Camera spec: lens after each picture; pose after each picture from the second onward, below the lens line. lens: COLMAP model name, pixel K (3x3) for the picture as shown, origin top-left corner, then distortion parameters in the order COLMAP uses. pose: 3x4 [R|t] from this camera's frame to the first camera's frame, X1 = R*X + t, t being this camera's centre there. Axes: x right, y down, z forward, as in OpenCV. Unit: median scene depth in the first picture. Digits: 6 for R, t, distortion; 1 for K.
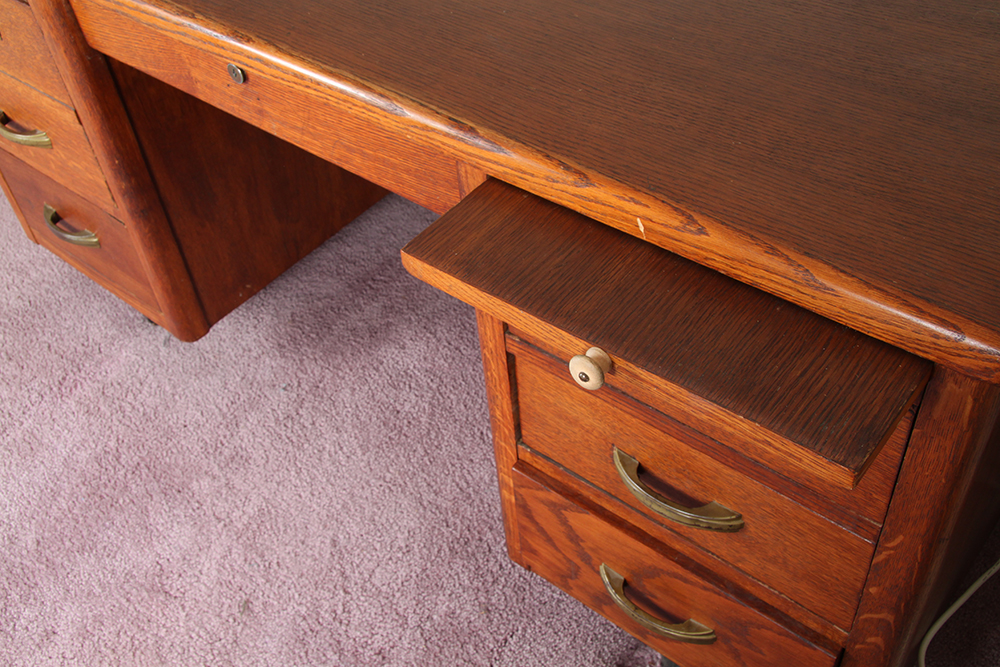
lens RADIAL K [[1099.9, 0, 499.2], [0, 1099.9, 367.6], [0, 0, 1]] dist [-0.008481, 0.000000]
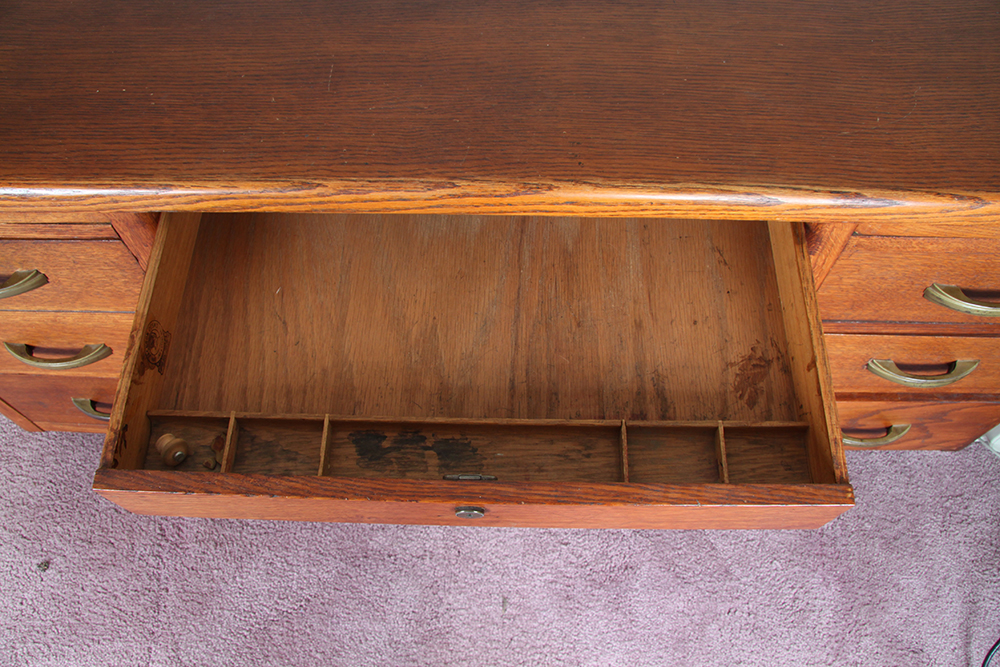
lens RADIAL K [[822.6, 0, 494.9], [0, 822.6, 354.6], [0, 0, 1]] dist [-0.167751, 0.135285]
pose [[0.776962, -0.513634, 0.364019, -0.622124], [0.405676, 0.850649, 0.334400, -0.451360], [-0.481412, -0.112142, 0.869291, 0.419691]]
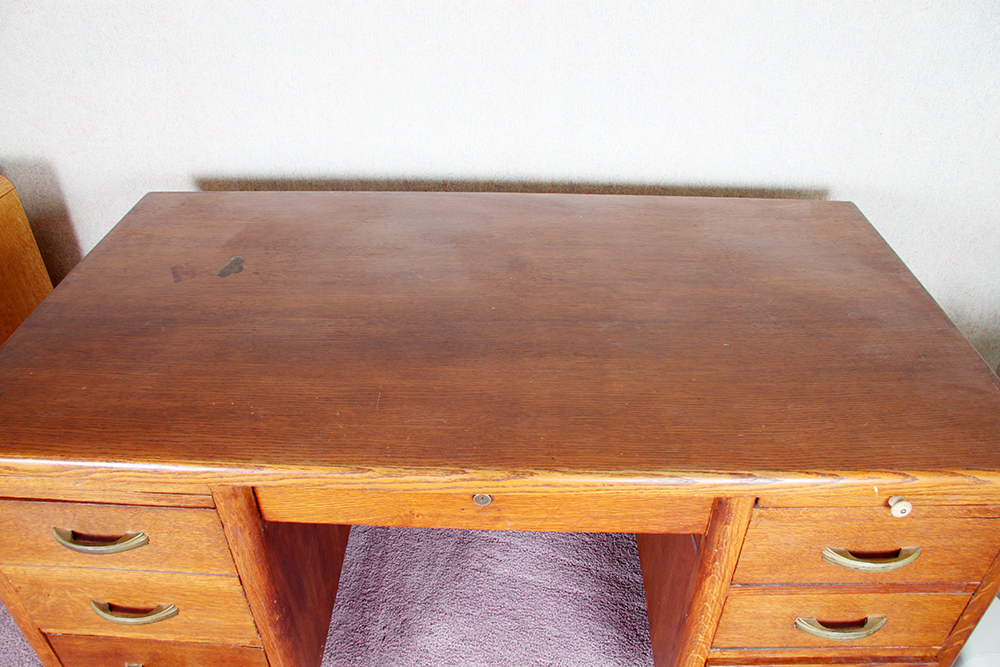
lens RADIAL K [[822.6, 0, 501.0], [0, 822.6, 336.4], [0, 0, 1]] dist [-0.167751, 0.135285]
pose [[0.774901, -0.289980, 0.561640, -0.808484], [0.399030, 0.913539, -0.078877, -0.407654], [-0.490207, 0.285233, 0.823613, 0.154819]]
